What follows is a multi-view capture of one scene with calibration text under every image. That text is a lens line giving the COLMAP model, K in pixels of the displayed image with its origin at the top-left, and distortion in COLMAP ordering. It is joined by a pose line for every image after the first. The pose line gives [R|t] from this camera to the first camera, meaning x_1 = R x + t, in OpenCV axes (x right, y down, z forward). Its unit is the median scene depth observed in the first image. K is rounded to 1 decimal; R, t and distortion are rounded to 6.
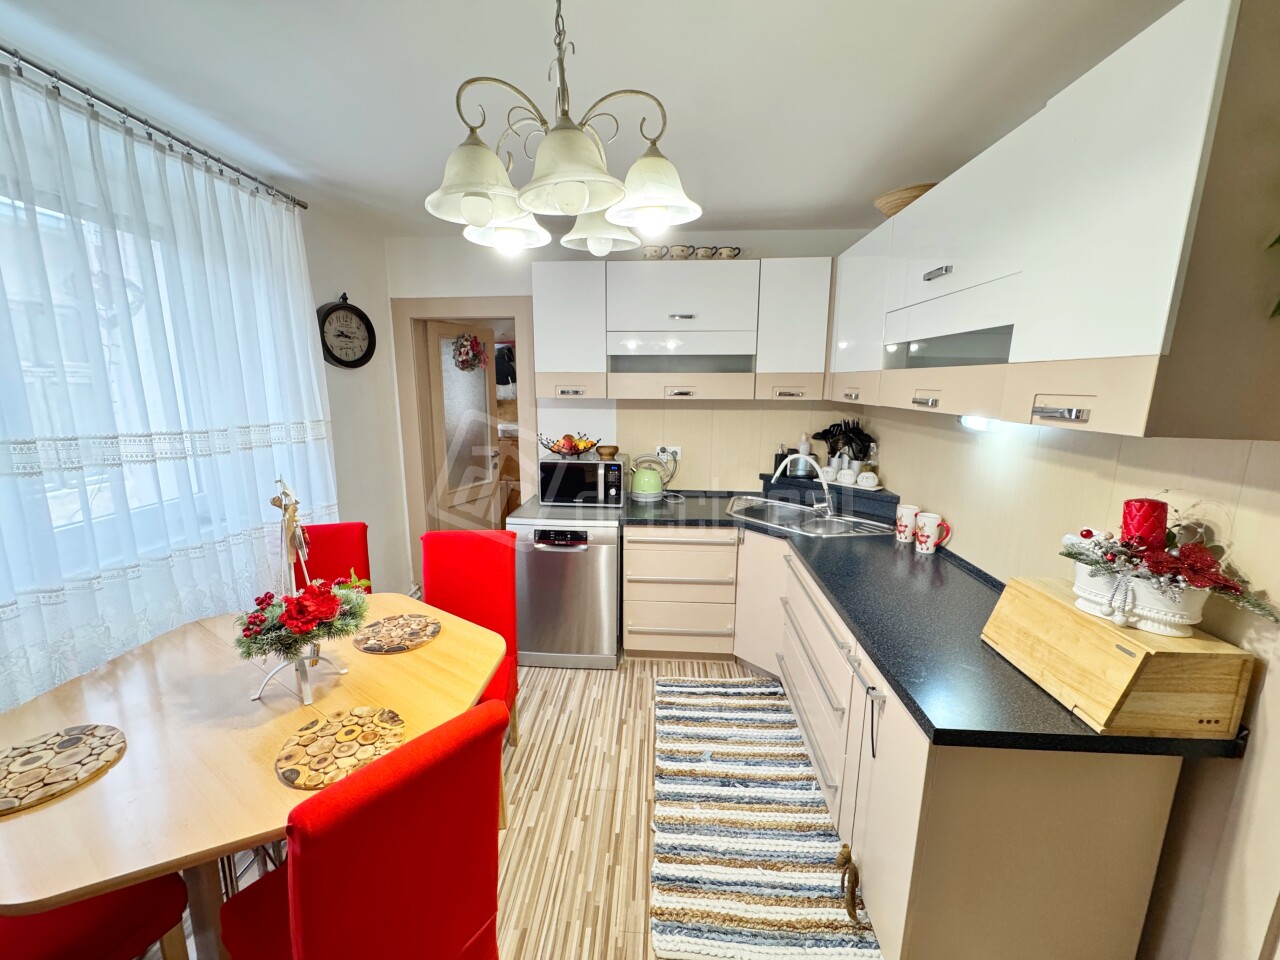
lens RADIAL K [[514.6, 0, 640.7], [0, 514.6, 474.8], [0, 0, 1]] dist [-0.005155, 0.000973]
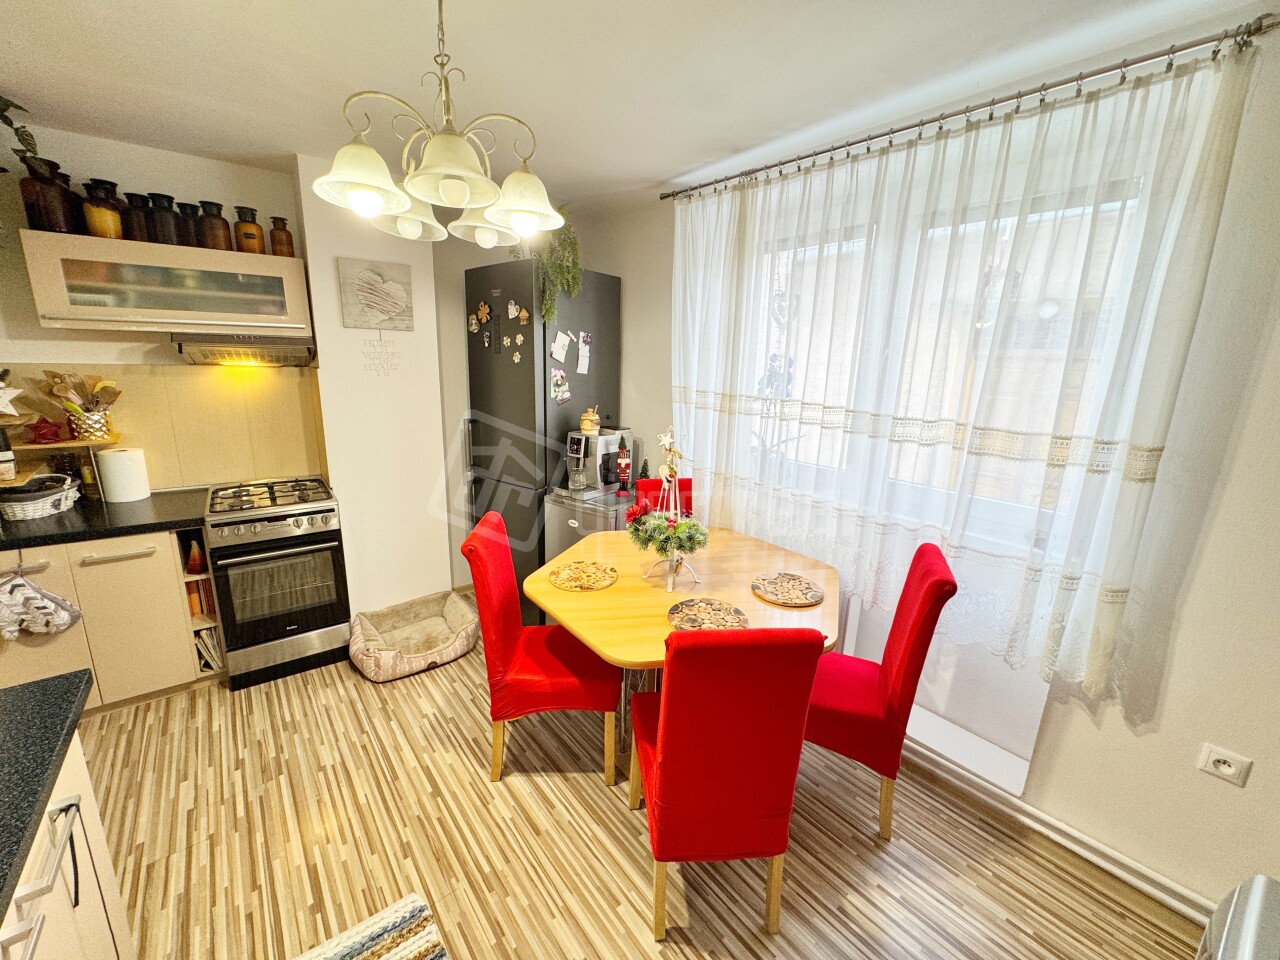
lens RADIAL K [[514.6, 0, 640.2], [0, 514.6, 480.5], [0, 0, 1]] dist [-0.005155, 0.000973]
pose [[-0.744129, 0.126893, -0.655874, 0.223854], [-0.162486, 0.917929, 0.361944, -0.255844], [0.647974, 0.375904, -0.662439, 1.388961]]
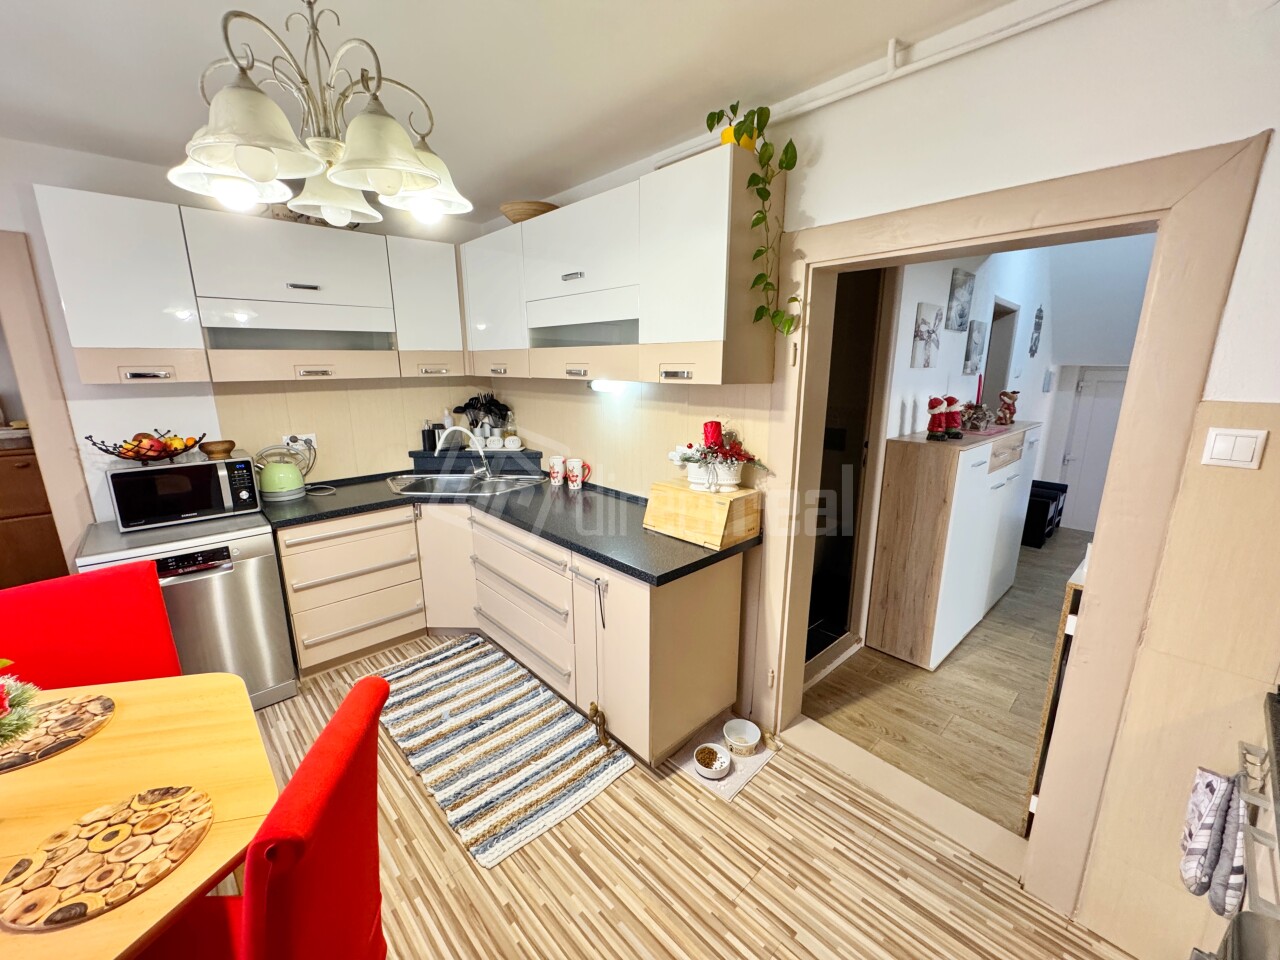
lens RADIAL K [[514.6, 0, 641.1], [0, 514.6, 471.9], [0, 0, 1]] dist [-0.005155, 0.000973]
pose [[0.685109, -0.159940, 0.710665, -0.331479], [0.137755, 0.986441, 0.089204, 0.018652], [-0.715297, 0.036783, 0.697852, -0.049659]]
